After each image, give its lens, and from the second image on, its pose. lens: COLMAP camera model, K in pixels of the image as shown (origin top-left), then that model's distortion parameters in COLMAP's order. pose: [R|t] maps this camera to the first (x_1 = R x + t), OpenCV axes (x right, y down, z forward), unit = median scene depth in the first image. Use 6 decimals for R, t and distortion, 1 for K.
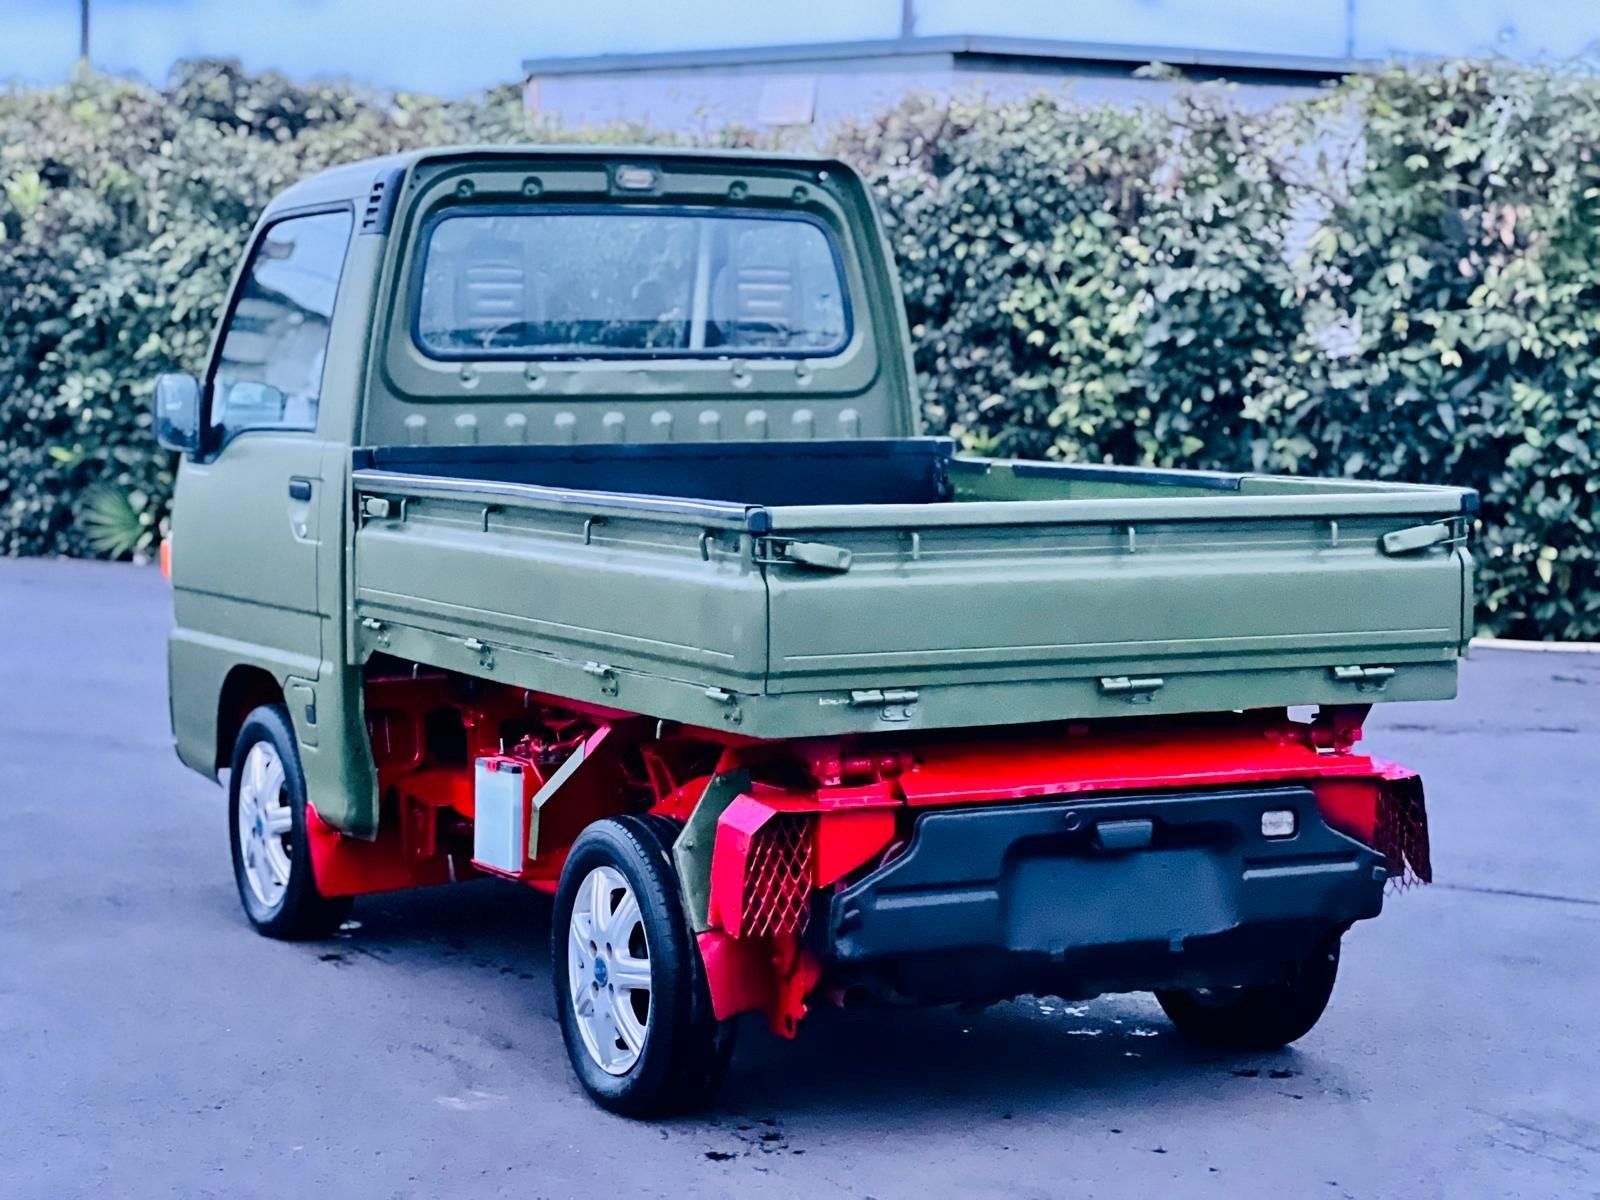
lens RADIAL K [[3461.1, 0, 800.0], [0, 3461.1, 600.0], [0, 0, 1]] dist [-0.013360, 3.358666]
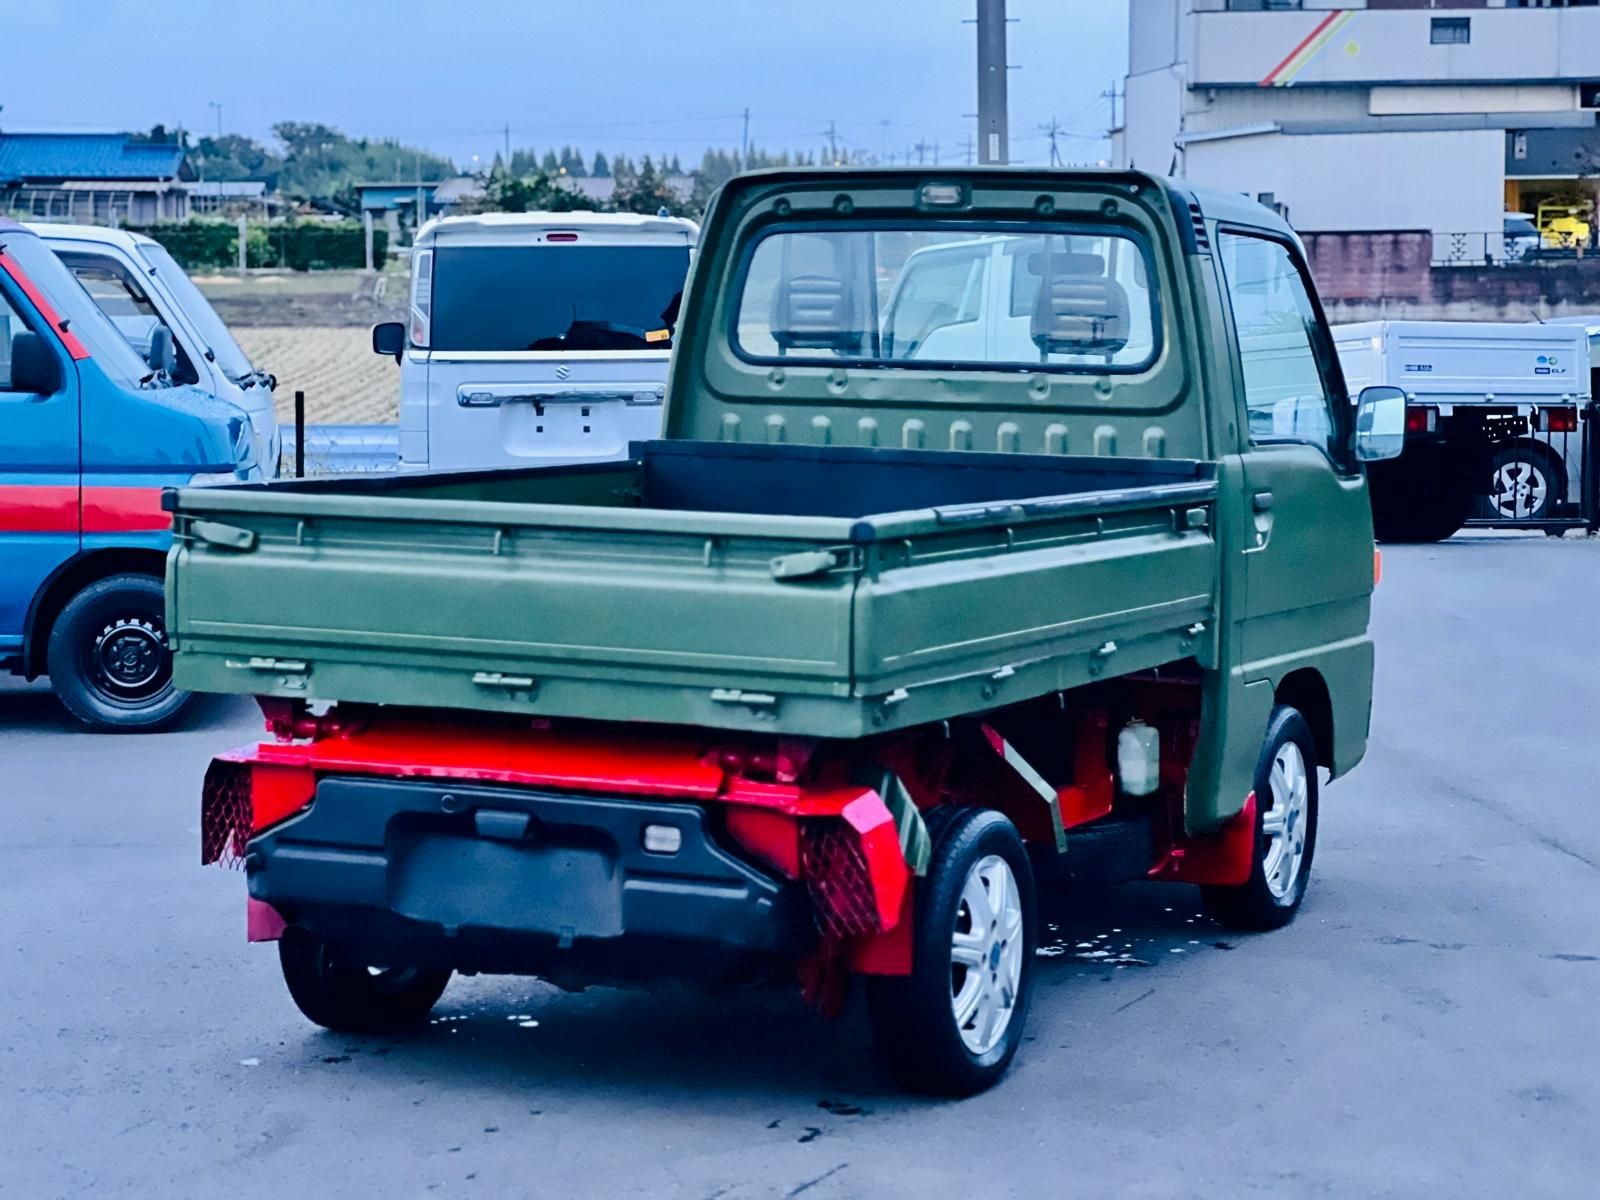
lens RADIAL K [[3461.1, 0, 800.0], [0, 3461.1, 600.0], [0, 0, 1]] dist [-0.013360, 3.358666]
pose [[0.654067, 0.076118, -0.752597, 0.908572], [-0.078800, 0.996367, 0.032289, -0.039424], [0.752321, 0.038185, 0.657689, 0.370369]]
